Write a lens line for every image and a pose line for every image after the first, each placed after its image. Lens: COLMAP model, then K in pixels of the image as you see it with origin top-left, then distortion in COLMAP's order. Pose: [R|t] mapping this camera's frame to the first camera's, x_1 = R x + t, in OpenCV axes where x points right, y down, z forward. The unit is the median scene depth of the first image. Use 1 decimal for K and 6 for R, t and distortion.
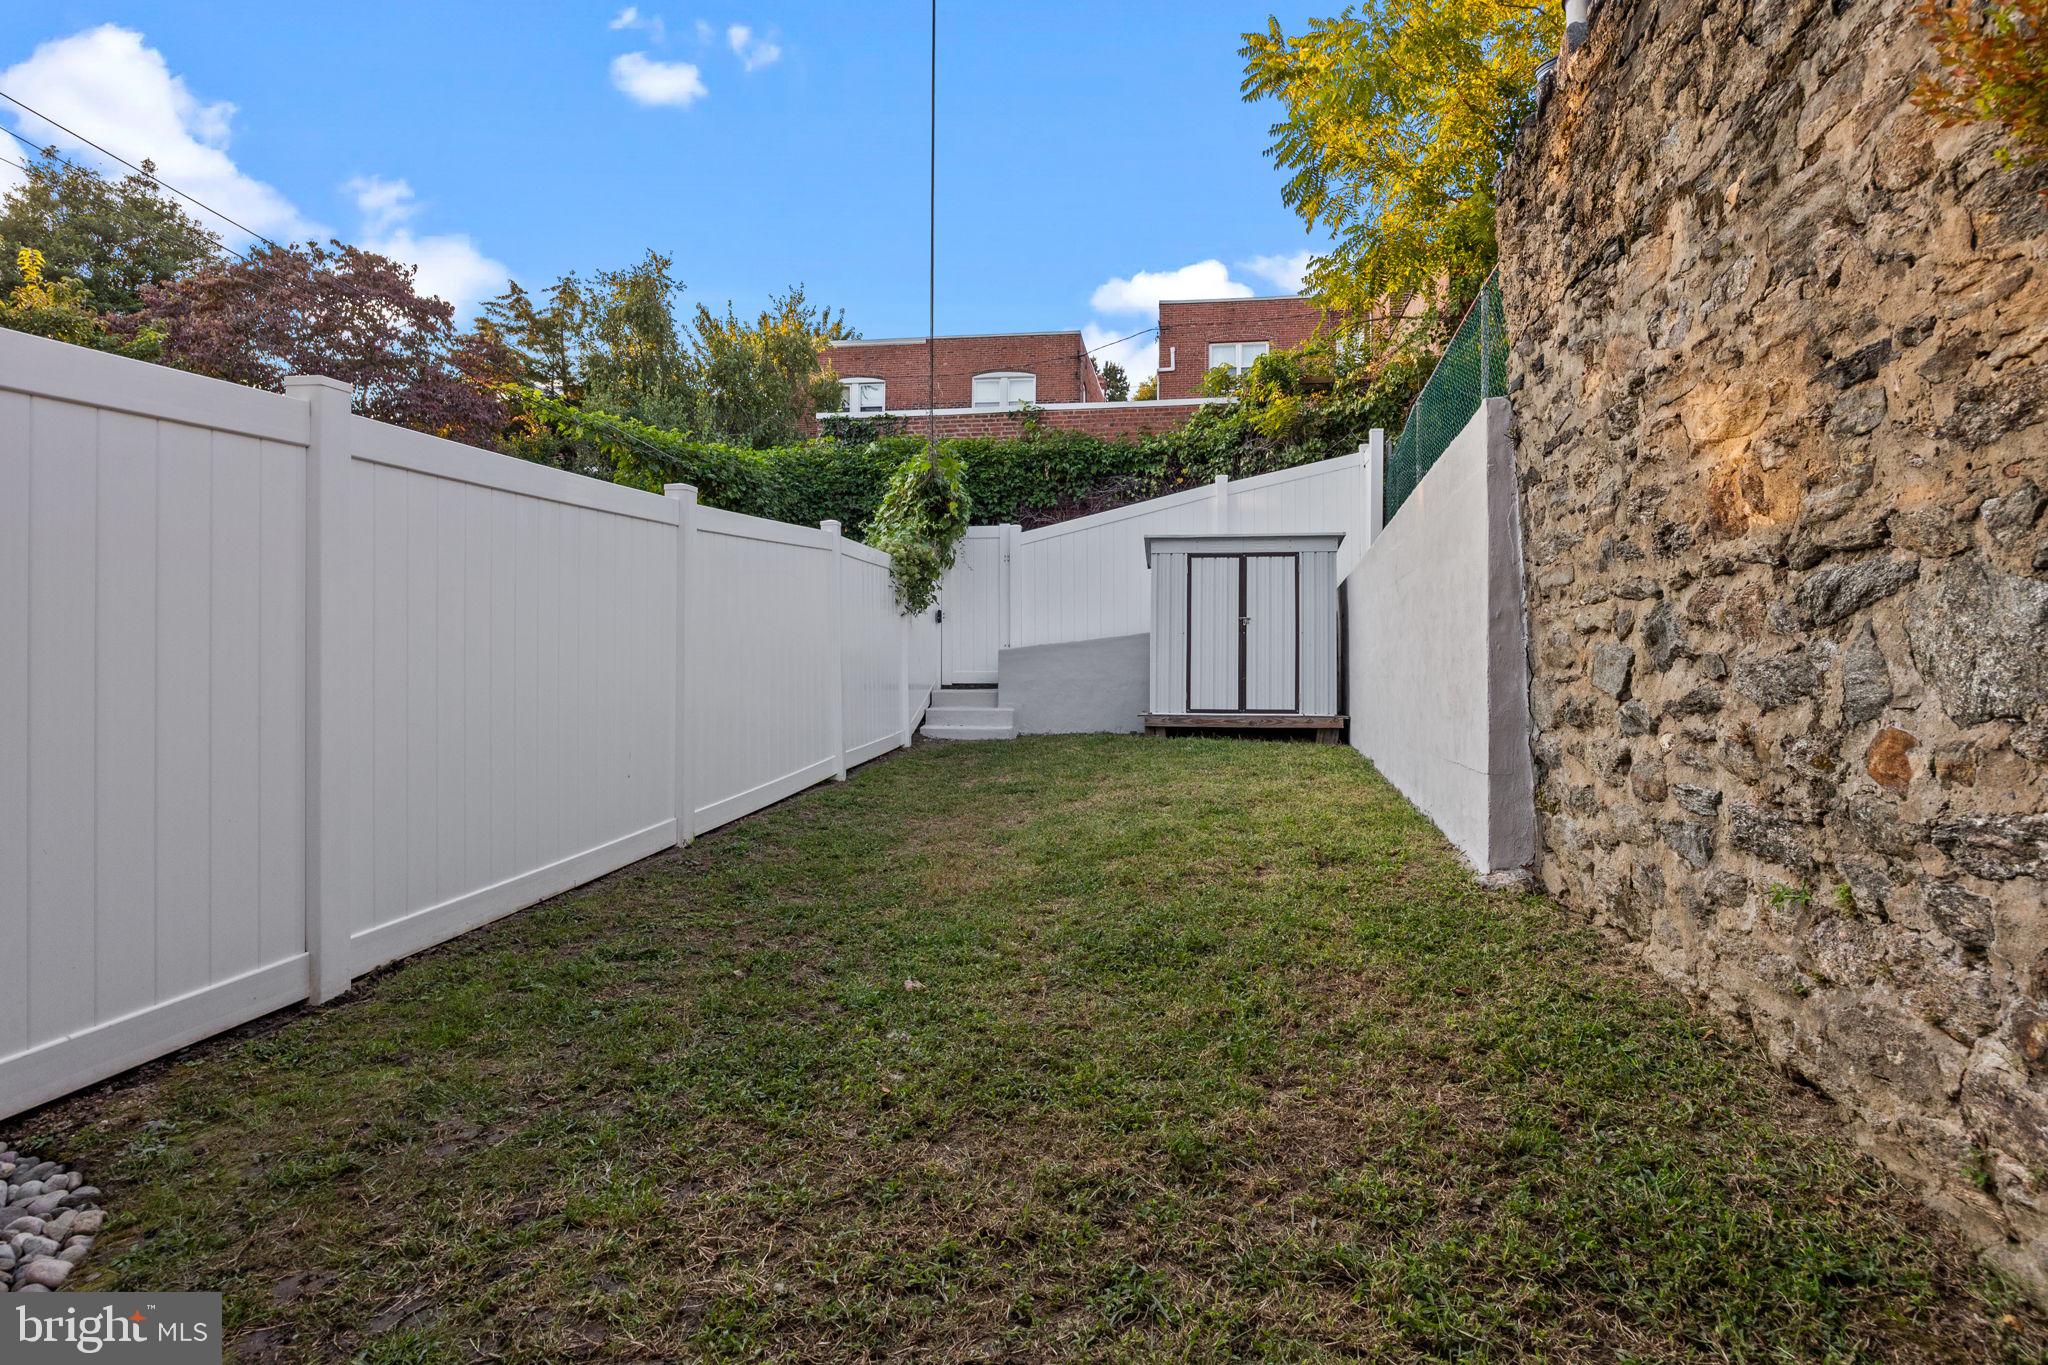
lens RADIAL K [[1110.0, 0, 1032.8], [0, 1110.0, 665.8], [0, 0, 1]] dist [-0.004150, -0.000194]
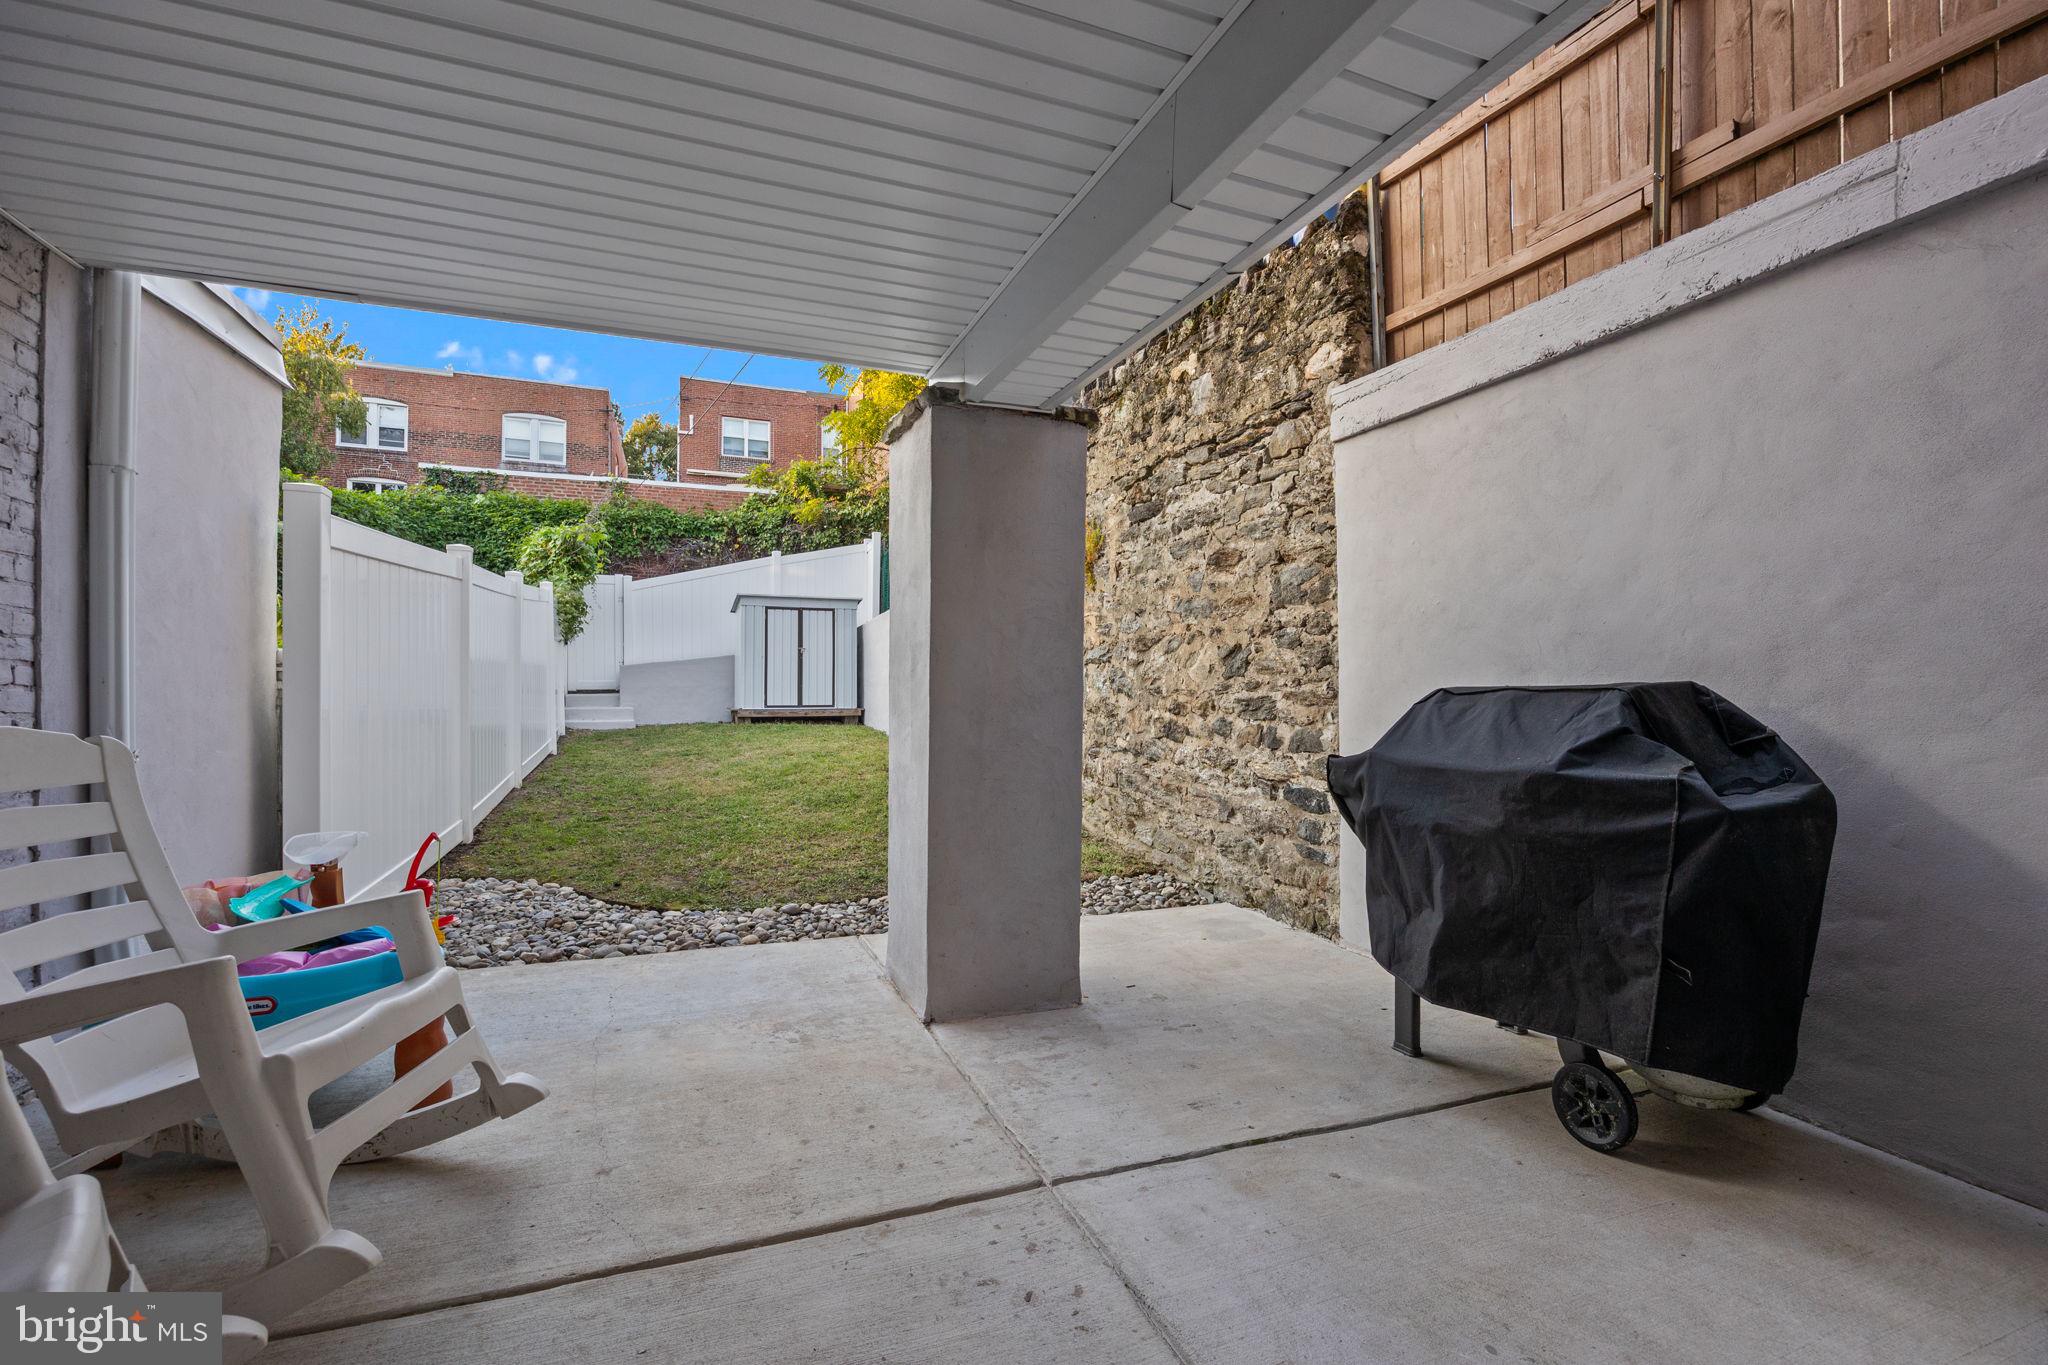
lens RADIAL K [[882.6, 0, 1024.0], [0, 882.6, 682.5], [0, 0, 1]] dist [-0.001708, -0.001101]
pose [[0.875239, 0.002908, 0.483682, -0.116397], [-0.008894, 0.999910, 0.010083, -0.007660], [-0.483609, -0.013127, 0.875186, -0.219804]]
